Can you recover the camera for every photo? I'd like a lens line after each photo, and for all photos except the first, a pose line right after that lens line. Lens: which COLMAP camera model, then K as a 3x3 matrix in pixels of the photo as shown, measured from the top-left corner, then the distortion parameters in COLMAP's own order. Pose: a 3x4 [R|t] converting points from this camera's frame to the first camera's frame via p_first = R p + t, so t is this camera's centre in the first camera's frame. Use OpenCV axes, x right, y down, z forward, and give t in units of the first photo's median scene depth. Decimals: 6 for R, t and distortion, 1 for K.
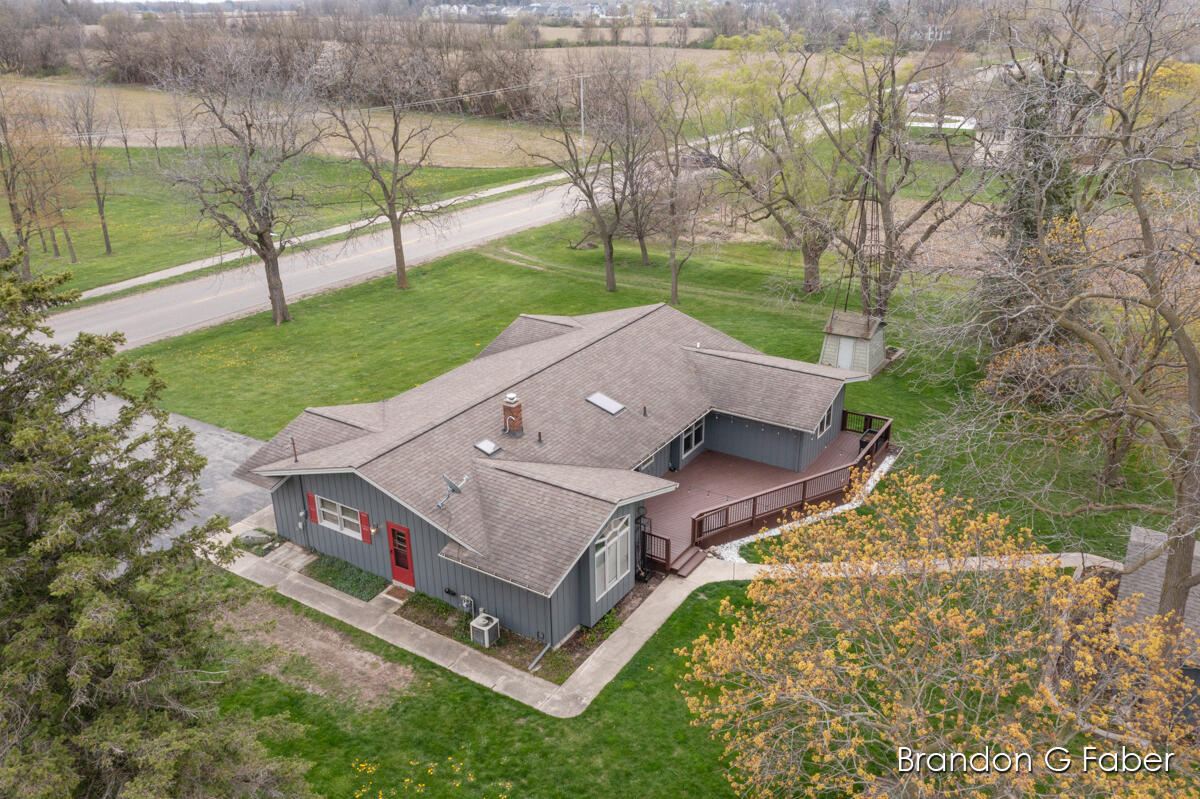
lens RADIAL K [[924.0, 0, 599.5], [0, 924.0, 399.4], [0, 0, 1]] dist [-0.003854, -0.009553]
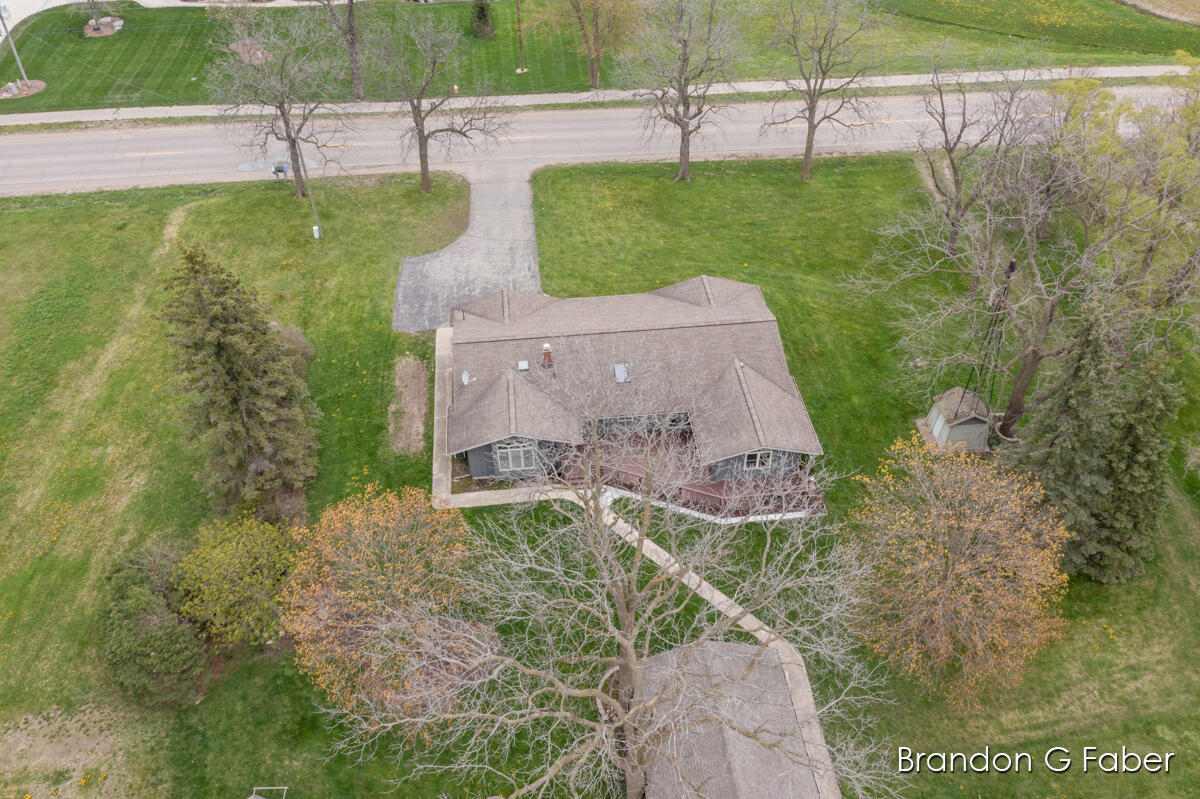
lens RADIAL K [[924.0, 0, 601.8], [0, 924.0, 404.3], [0, 0, 1]] dist [-0.003854, -0.009553]
pose [[0.648044, 0.535676, -0.541378, 1.055271], [-0.322228, 0.836930, 0.442399, -0.777519], [0.690078, -0.112247, 0.714978, -0.179830]]
